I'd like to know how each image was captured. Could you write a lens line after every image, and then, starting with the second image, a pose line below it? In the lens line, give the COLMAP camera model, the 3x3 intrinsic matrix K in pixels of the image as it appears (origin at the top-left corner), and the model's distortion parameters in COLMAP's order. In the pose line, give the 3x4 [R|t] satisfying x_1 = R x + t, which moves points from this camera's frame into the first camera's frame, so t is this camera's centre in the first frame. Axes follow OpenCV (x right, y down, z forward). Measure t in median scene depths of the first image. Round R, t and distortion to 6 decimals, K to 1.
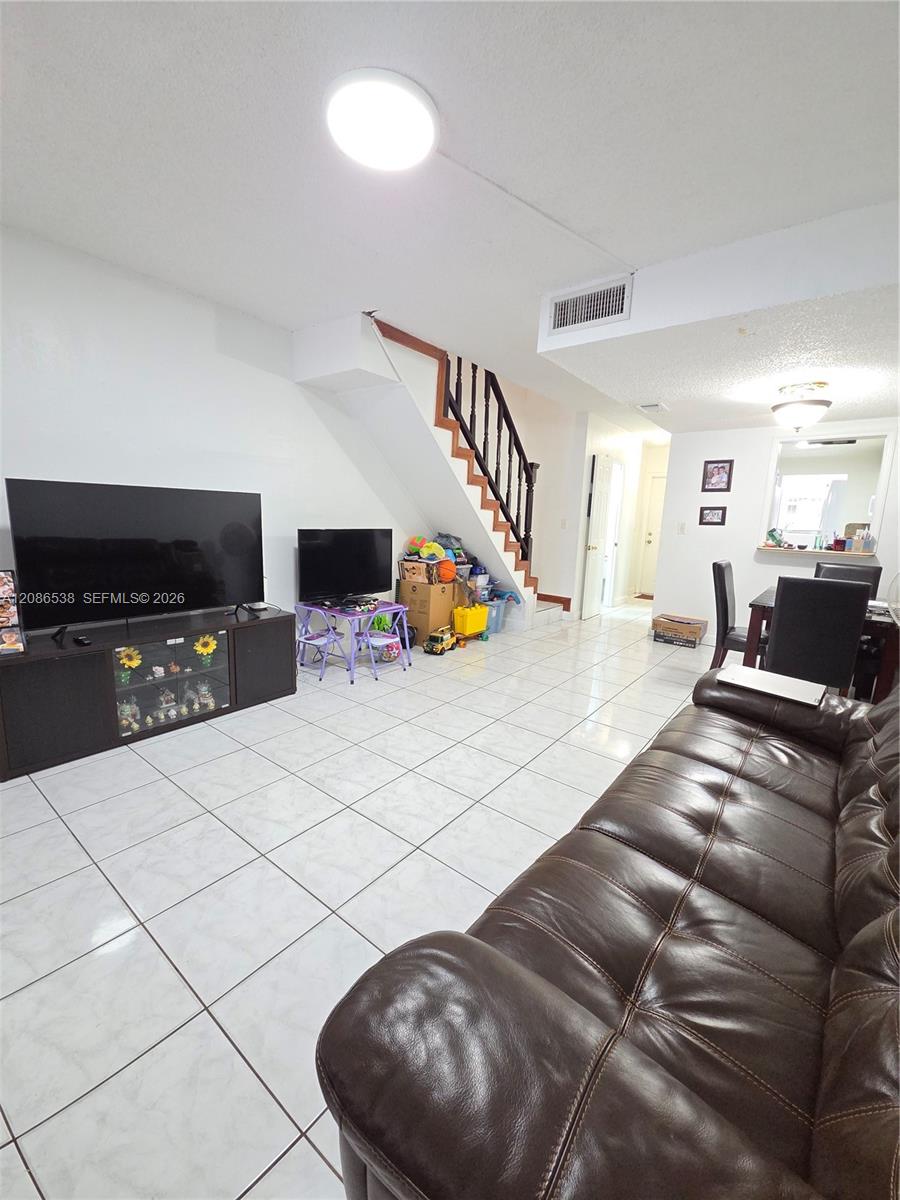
lens RADIAL K [[485.9, 0, 446.8], [0, 485.9, 598.3], [0, 0, 1]] dist [0.014101, -0.009380]
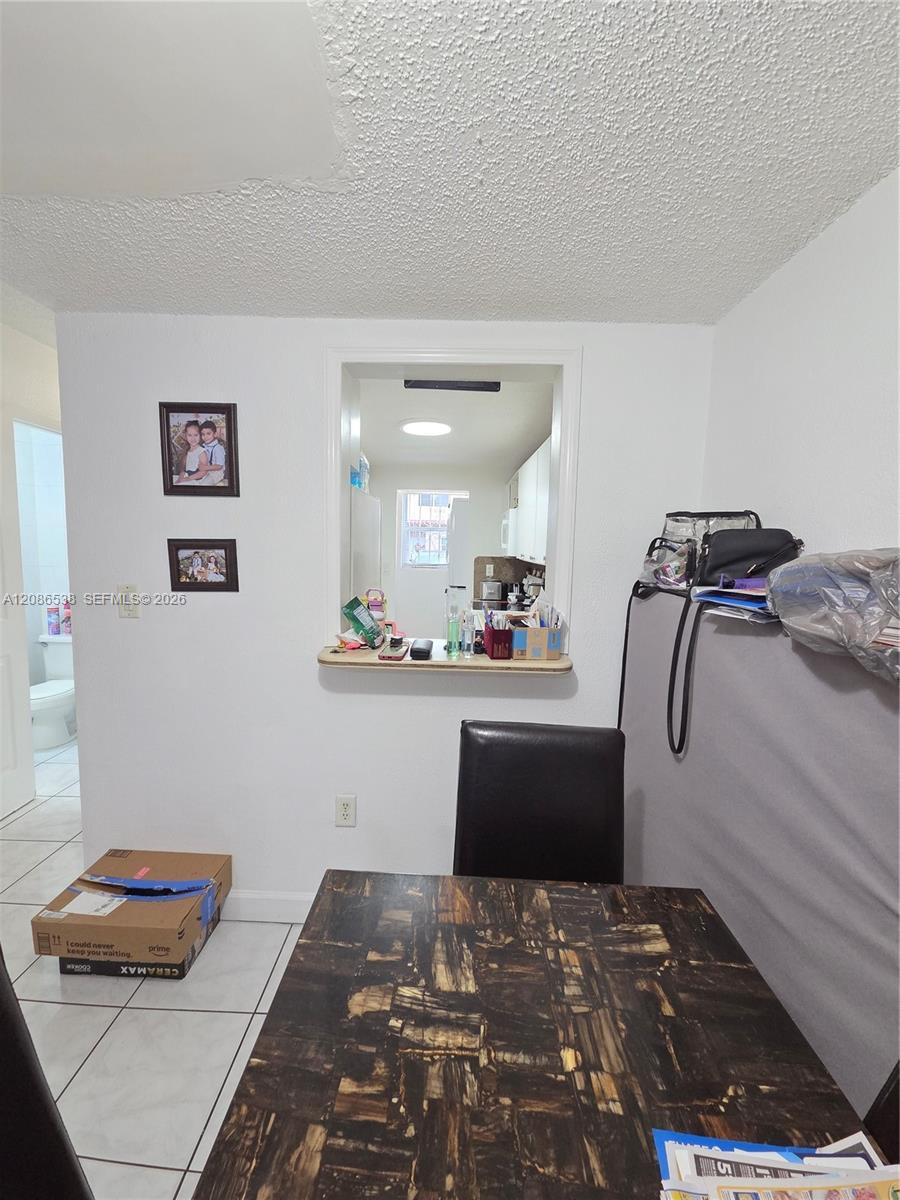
lens RADIAL K [[485.9, 0, 446.8], [0, 485.9, 598.3], [0, 0, 1]] dist [0.014101, -0.009380]
pose [[0.795492, -0.078901, 0.600806, 0.480144], [0.105764, 0.994346, -0.009452, -0.125962], [-0.596663, 0.071063, 0.799339, 0.632438]]
